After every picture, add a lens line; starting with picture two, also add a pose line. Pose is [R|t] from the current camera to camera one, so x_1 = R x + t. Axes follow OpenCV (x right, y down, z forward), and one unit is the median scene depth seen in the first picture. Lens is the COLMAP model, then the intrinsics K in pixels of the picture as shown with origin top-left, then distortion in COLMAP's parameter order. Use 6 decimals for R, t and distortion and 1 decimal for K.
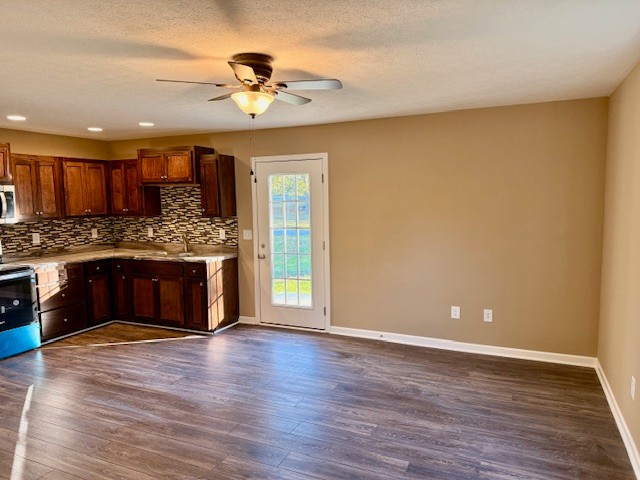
lens RADIAL K [[443.9, 0, 320.7], [0, 443.9, 242.1], [0, 0, 1]] dist [0.058070, -0.063827]
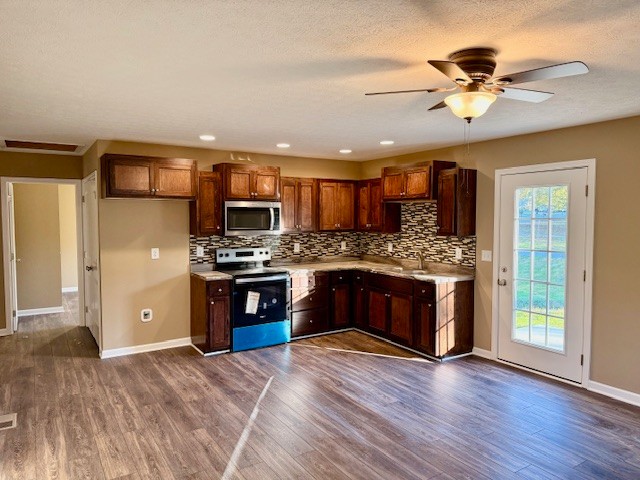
lens RADIAL K [[443.9, 0, 318.2], [0, 443.9, 234.0], [0, 0, 1]] dist [0.058070, -0.063827]
pose [[0.835025, 0.036026, -0.549031, 0.048710], [-0.067375, 0.997040, -0.037047, -0.004800], [0.546071, 0.067926, 0.834981, 0.069041]]
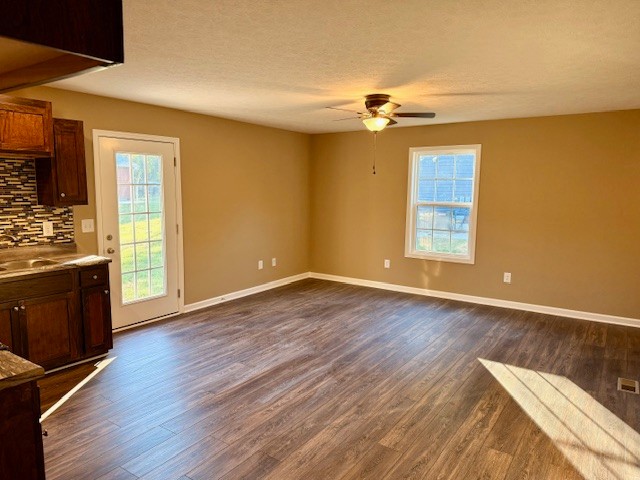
lens RADIAL K [[443.9, 0, 318.9], [0, 443.9, 238.8], [0, 0, 1]] dist [0.058070, -0.063827]
pose [[0.178240, -0.100876, 0.978803, -0.951396], [0.091408, 0.992127, 0.085604, -0.027077], [-0.979732, 0.074212, 0.186057, 0.497508]]
